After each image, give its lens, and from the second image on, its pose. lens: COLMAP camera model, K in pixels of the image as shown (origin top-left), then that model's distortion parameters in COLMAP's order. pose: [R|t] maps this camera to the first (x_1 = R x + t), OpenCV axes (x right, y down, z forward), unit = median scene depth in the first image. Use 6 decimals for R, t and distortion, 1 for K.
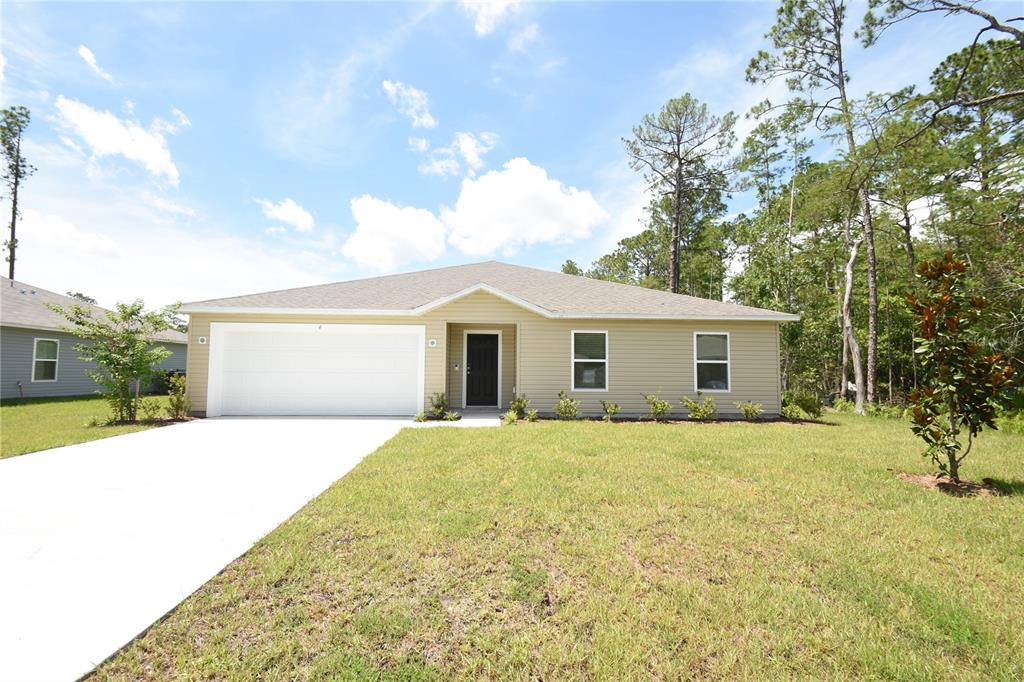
lens RADIAL K [[453.7, 0, 512.0], [0, 453.7, 341.0], [0, 0, 1]] dist [-0.000169, -0.010245]
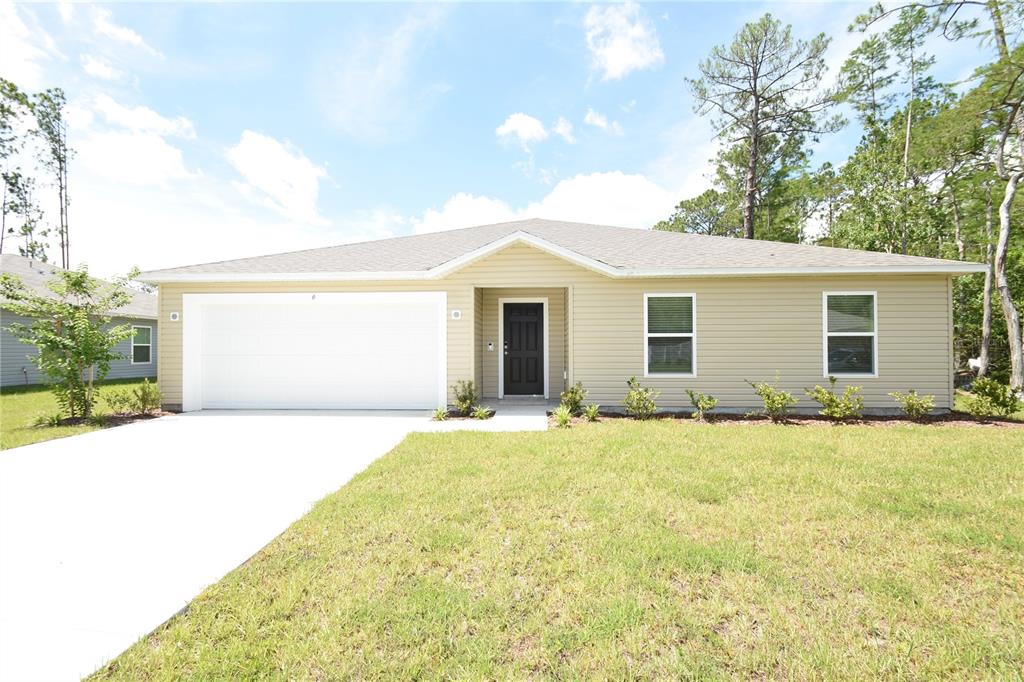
lens RADIAL K [[453.7, 0, 512.0], [0, 453.7, 341.0], [0, 0, 1]] dist [-0.000169, -0.010245]
pose [[0.994530, -0.013056, -0.103633, -0.003915], [0.018181, 0.998650, 0.048661, 0.010604], [0.102858, -0.050279, 0.993425, 0.205420]]
